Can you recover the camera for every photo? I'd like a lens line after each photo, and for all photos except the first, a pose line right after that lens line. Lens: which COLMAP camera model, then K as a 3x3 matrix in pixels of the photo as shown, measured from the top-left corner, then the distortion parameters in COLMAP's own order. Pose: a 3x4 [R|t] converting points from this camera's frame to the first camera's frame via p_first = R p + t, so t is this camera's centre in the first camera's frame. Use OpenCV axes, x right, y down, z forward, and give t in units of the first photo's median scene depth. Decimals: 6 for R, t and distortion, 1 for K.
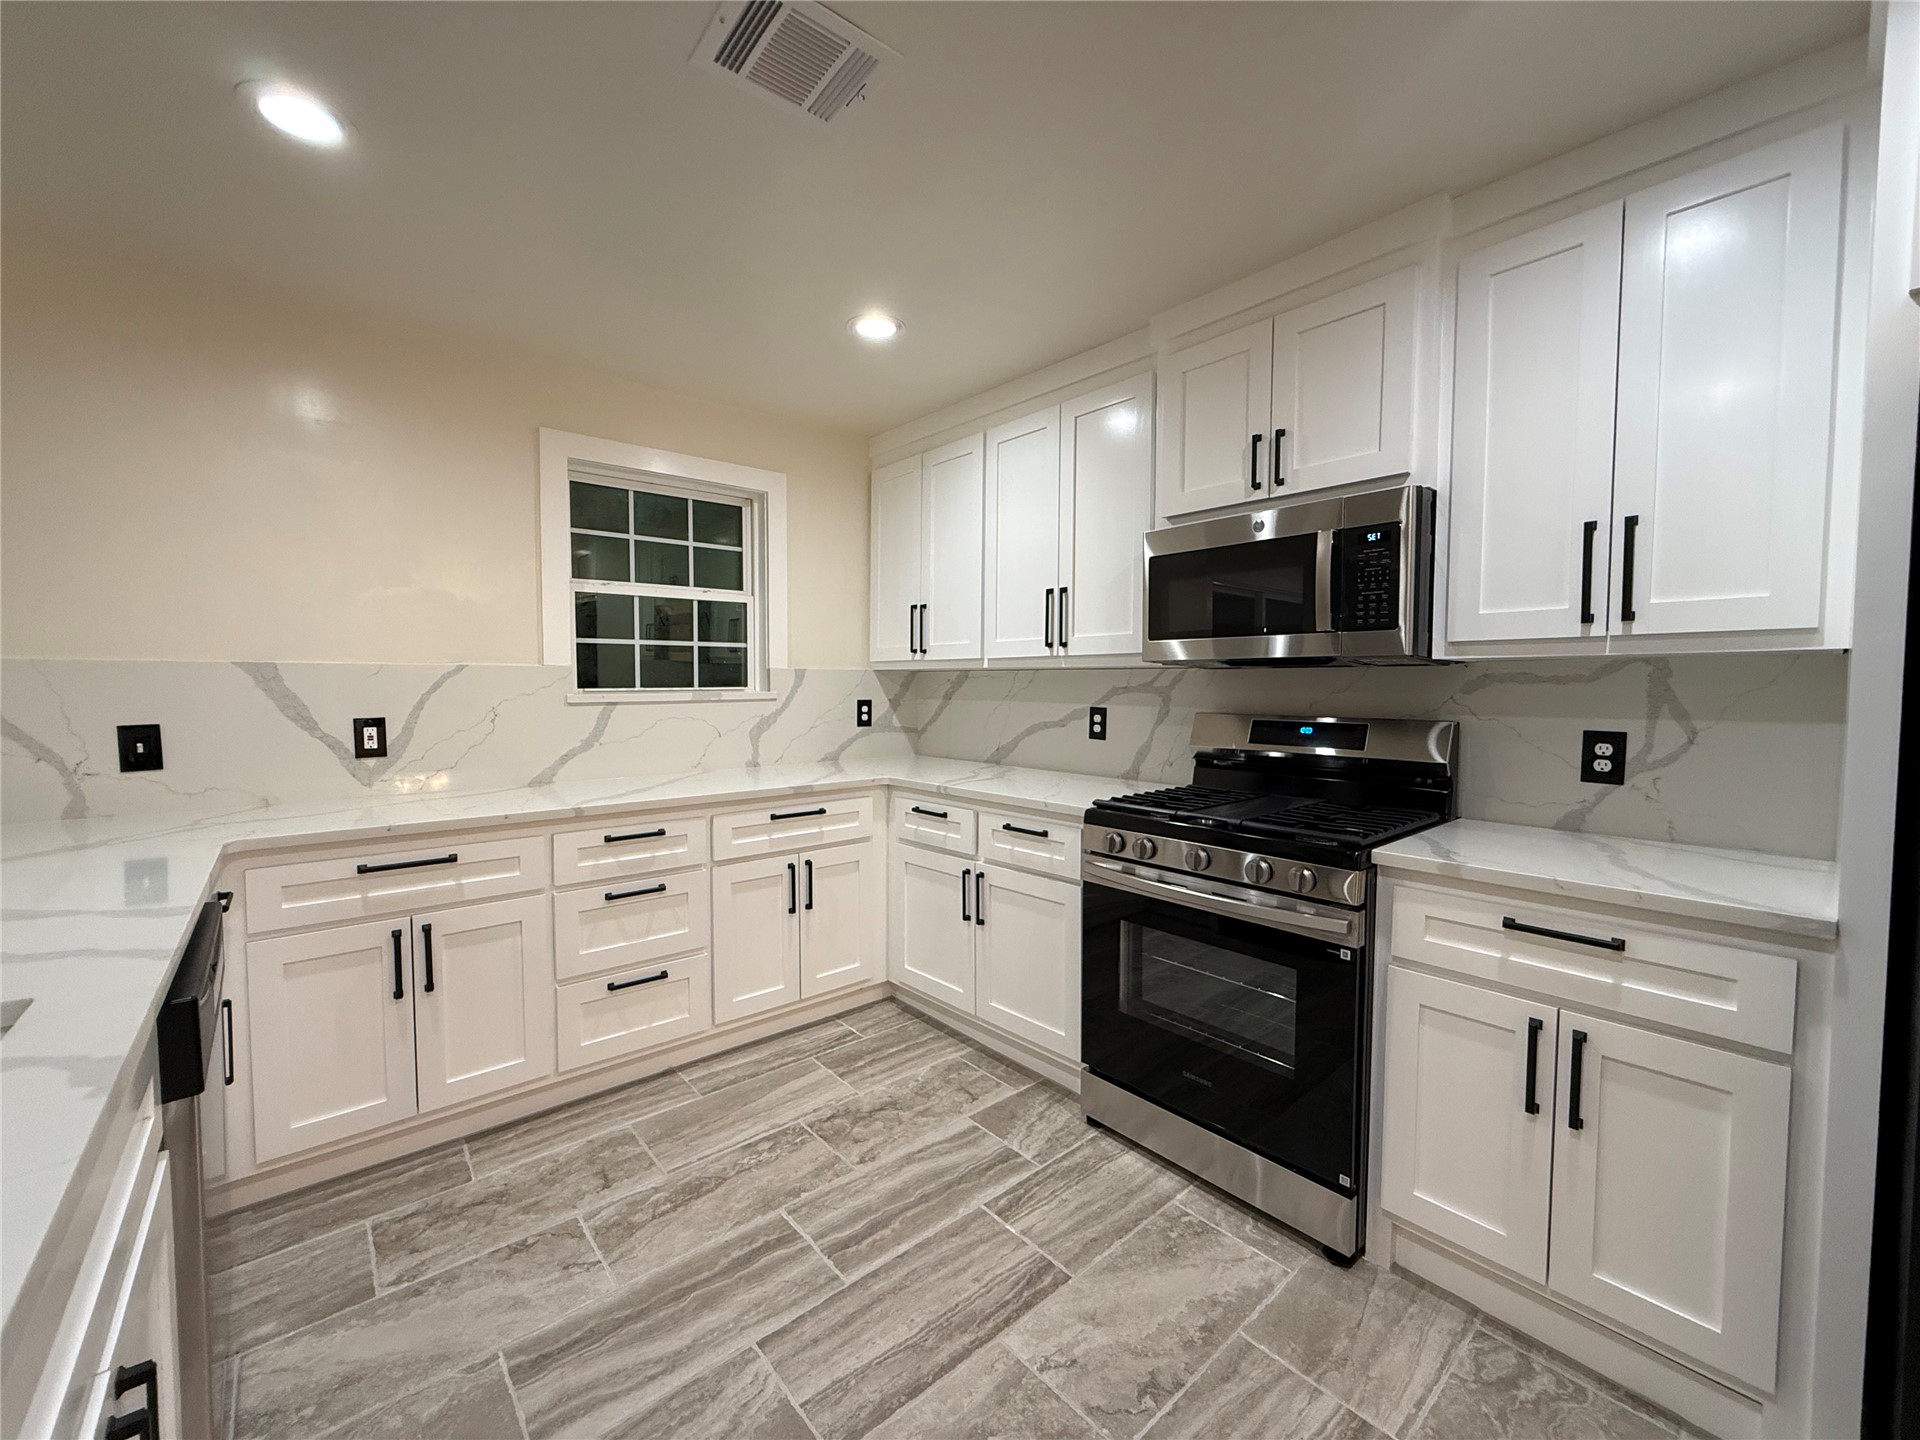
lens RADIAL K [[767.0, 0, 953.7], [0, 767.0, 719.4], [0, 0, 1]] dist [0.000438, 0.000076]
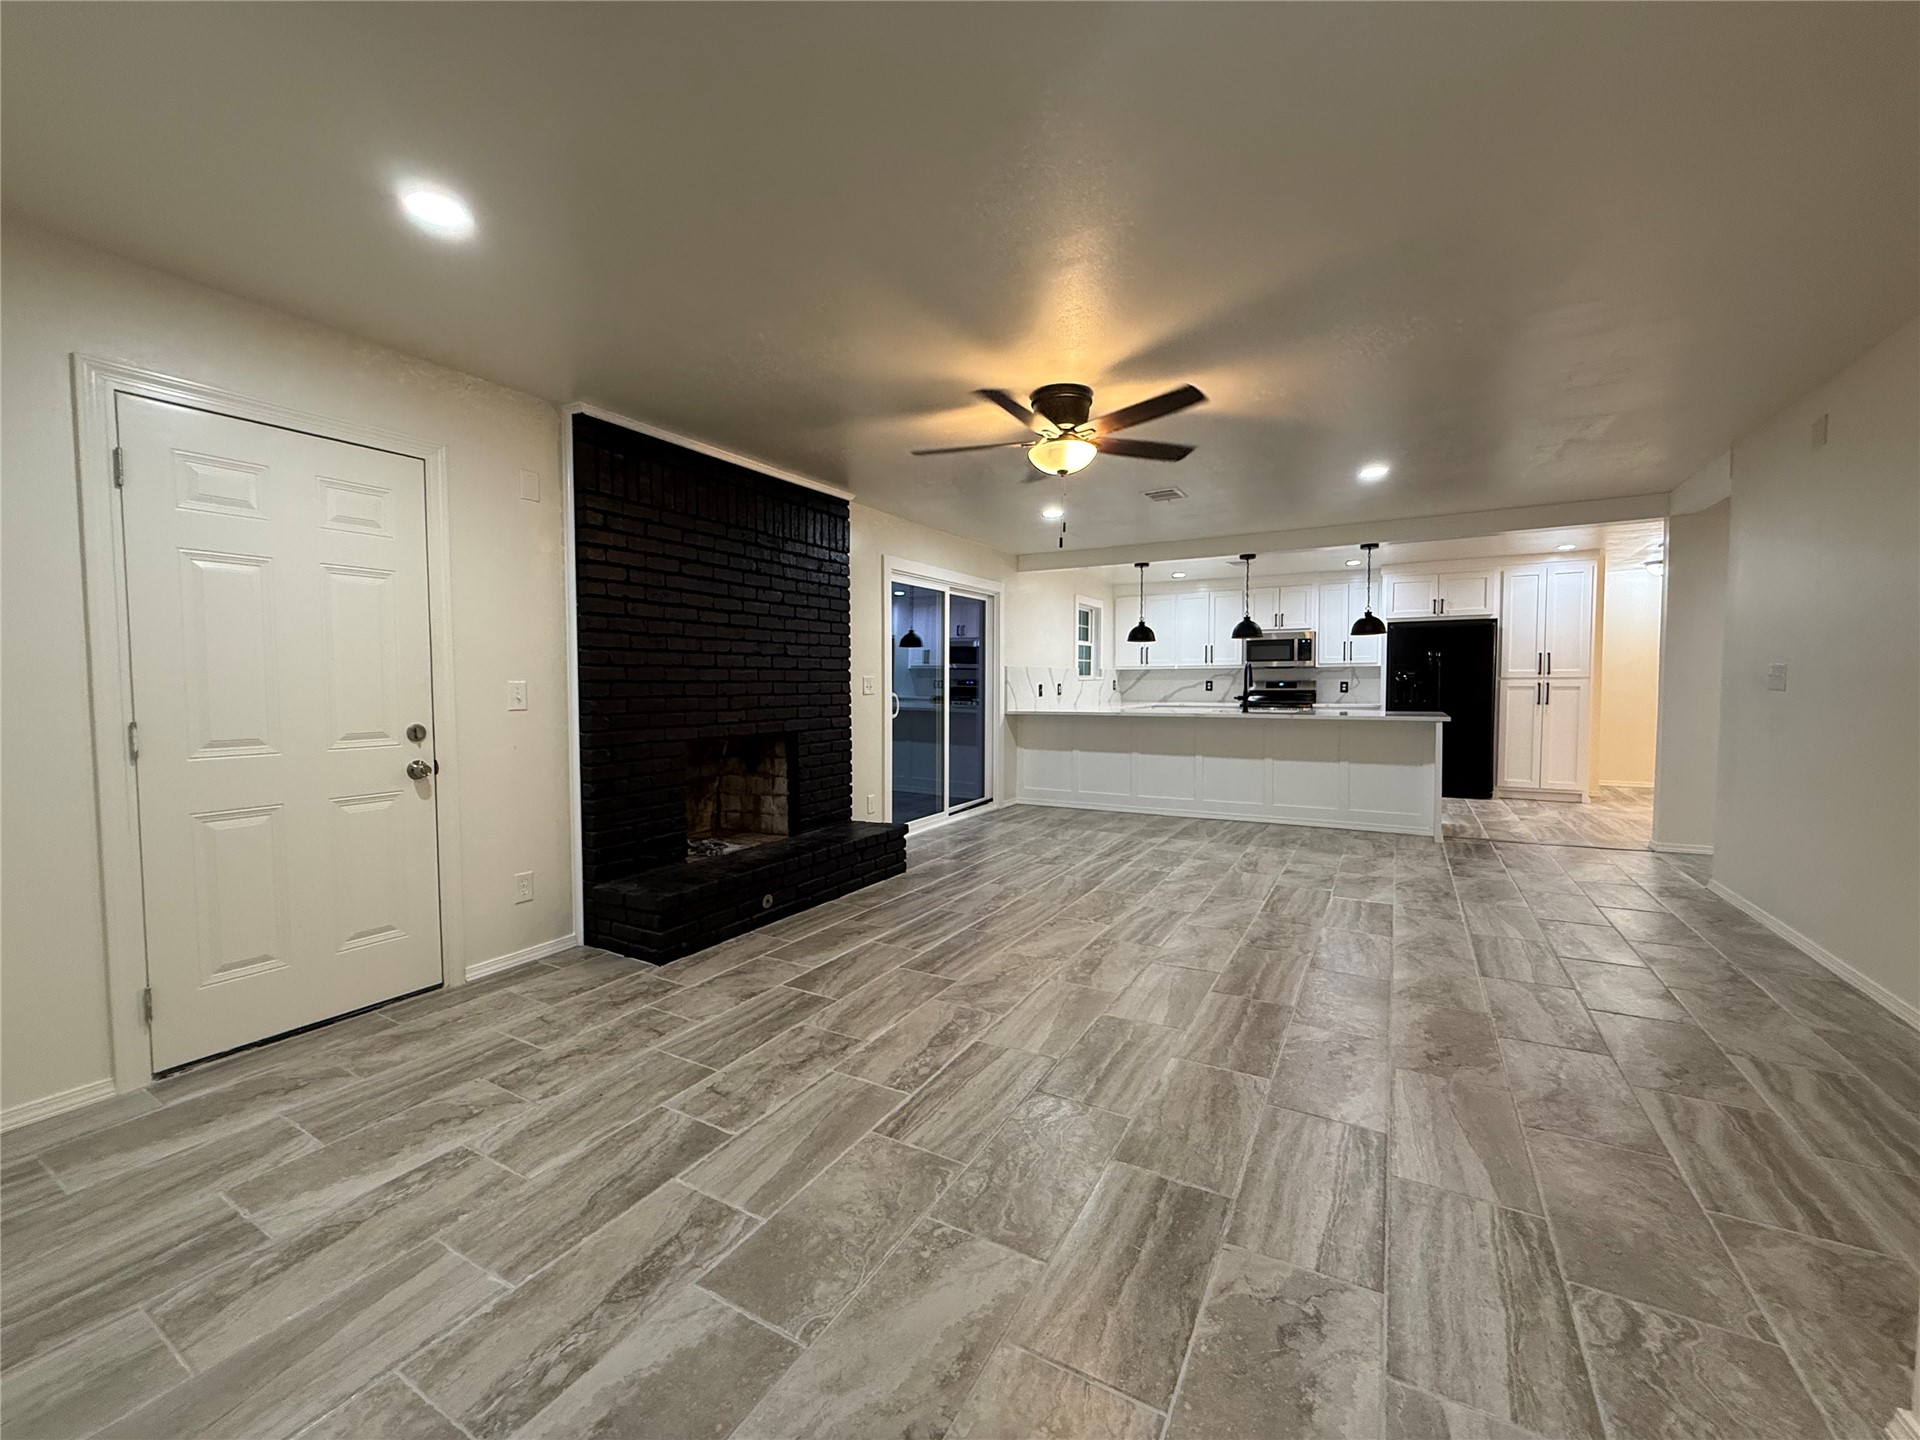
lens RADIAL K [[757.3, 0, 959.7], [0, 757.3, 728.8], [0, 0, 1]] dist [0.001778, 0.000281]
pose [[0.940834, -0.028018, 0.337708, -2.434028], [0.023437, 0.999570, 0.017633, 0.135157], [-0.338057, -0.008675, 0.941086, -2.135916]]
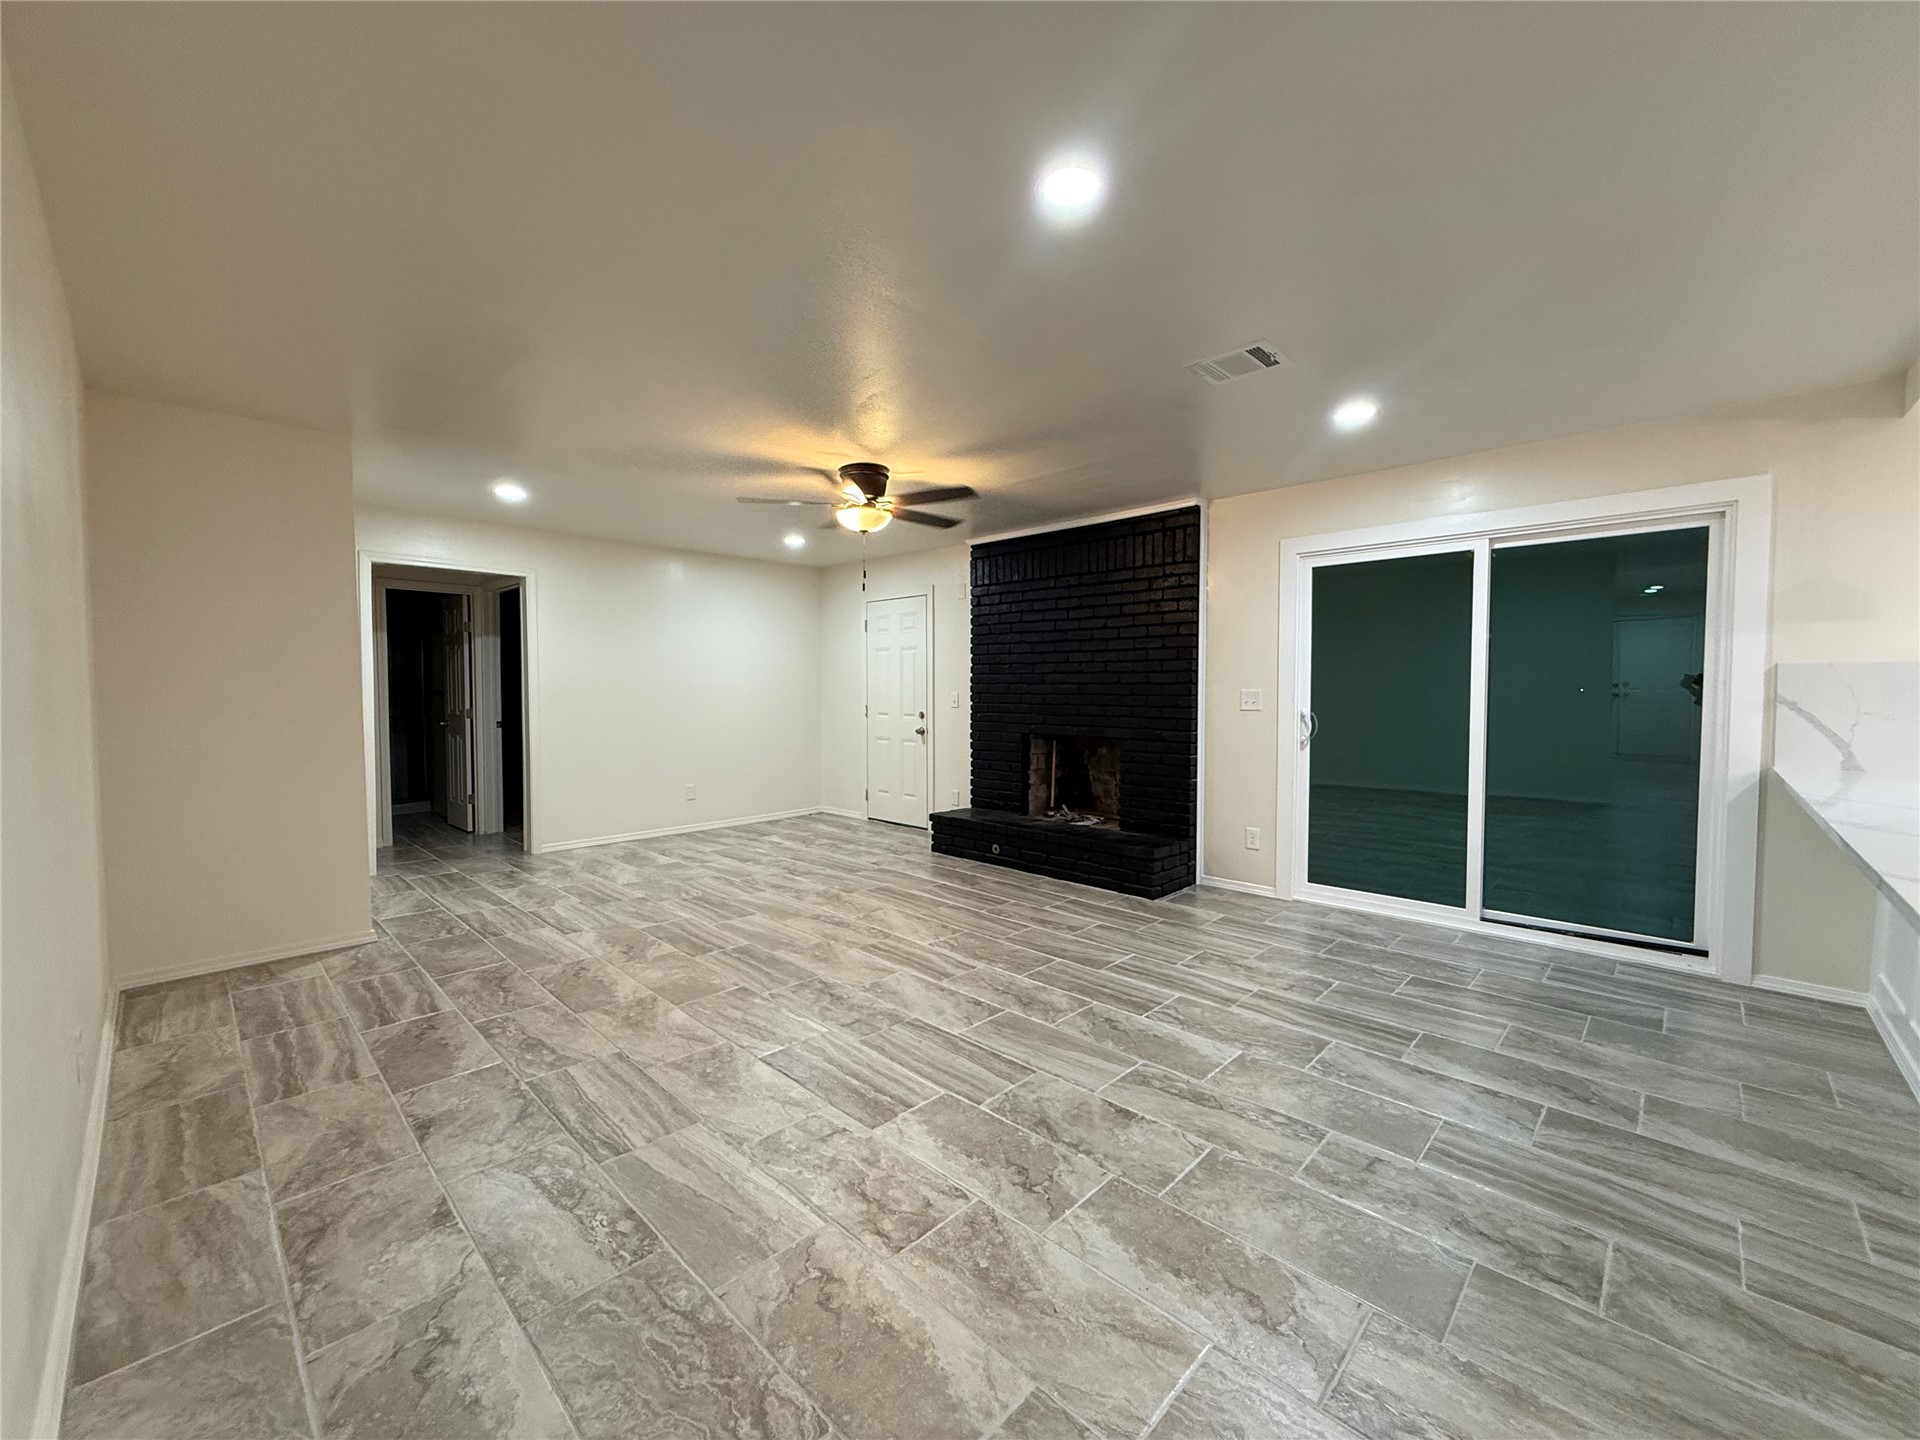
lens RADIAL K [[766.6, 0, 953.0], [0, 766.6, 723.9], [0, 0, 1]] dist [-0.001738, -0.000440]
pose [[0.096377, 0.044283, -0.994359, -0.026844], [-0.045441, 0.998164, 0.040048, 0.057137], [0.994307, 0.041325, 0.098212, -0.863515]]
